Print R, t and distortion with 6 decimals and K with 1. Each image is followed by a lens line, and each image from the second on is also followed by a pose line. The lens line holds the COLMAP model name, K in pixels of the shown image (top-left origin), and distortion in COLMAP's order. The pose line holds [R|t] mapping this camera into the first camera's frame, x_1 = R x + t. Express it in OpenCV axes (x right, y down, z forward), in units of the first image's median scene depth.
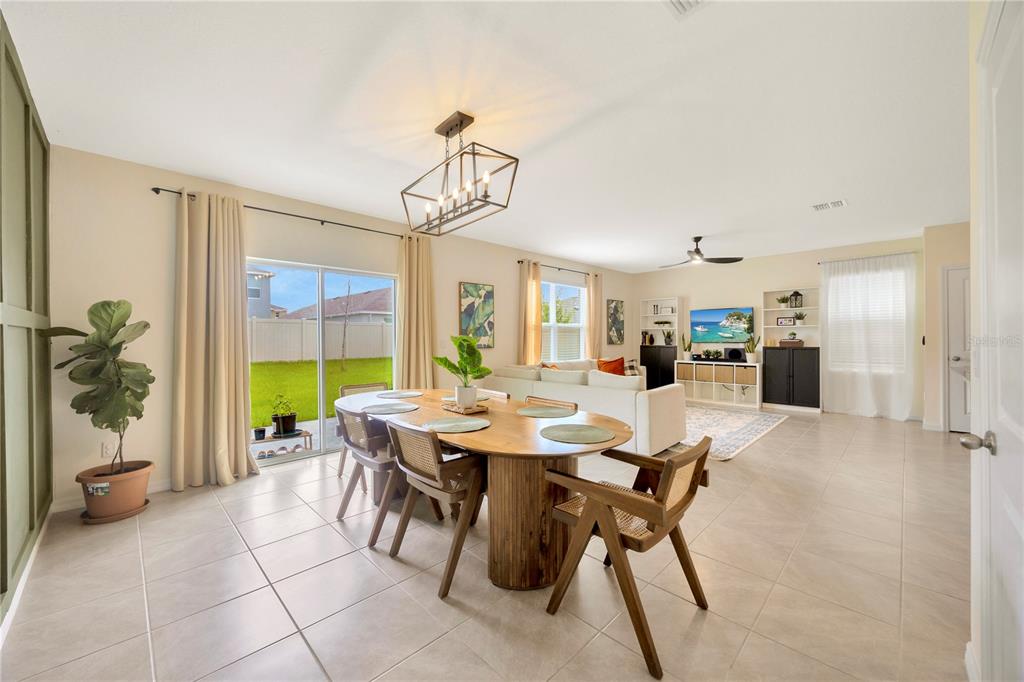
lens RADIAL K [[390.4, 0, 518.8], [0, 390.4, 339.4], [0, 0, 1]] dist [-0.002134, 0.000344]
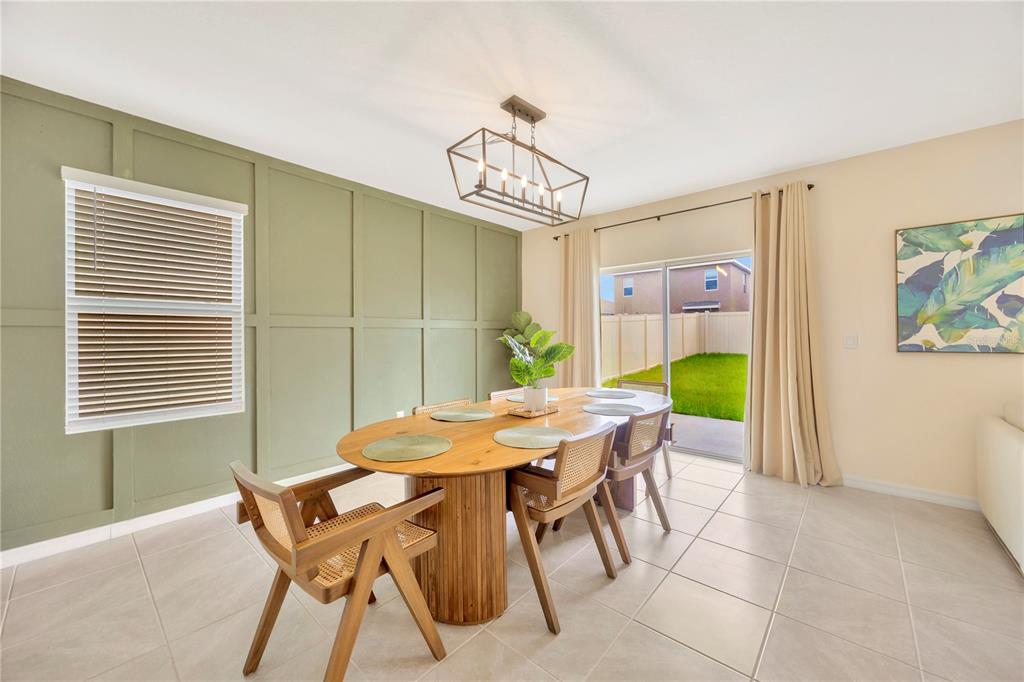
lens RADIAL K [[390.4, 0, 507.8], [0, 390.4, 335.8], [0, 0, 1]] dist [-0.002134, 0.000344]
pose [[0.049070, 0.007198, -0.998769, 0.300250], [-0.000613, 0.999974, 0.007176, -0.001479], [0.998795, 0.000261, 0.049073, 0.340828]]
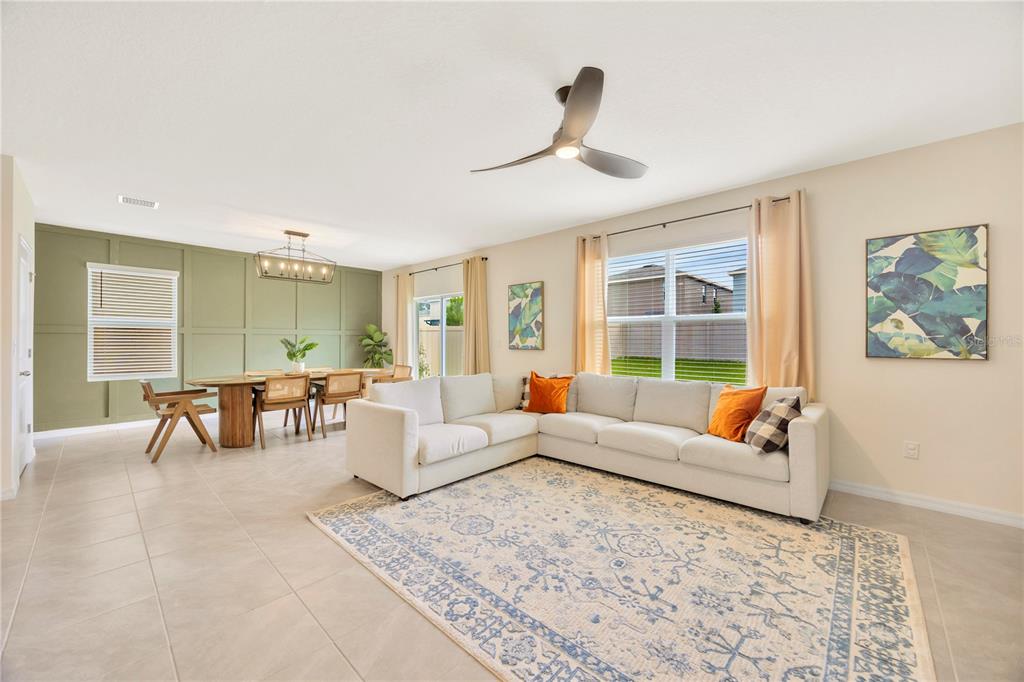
lens RADIAL K [[390.4, 0, 511.2], [0, 390.4, 339.9], [0, 0, 1]] dist [-0.002134, 0.000344]
pose [[0.022187, 0.005101, -0.999741, 0.726847], [-0.007939, 0.999956, 0.004926, -0.004656], [0.999722, 0.007828, 0.022227, 0.787918]]
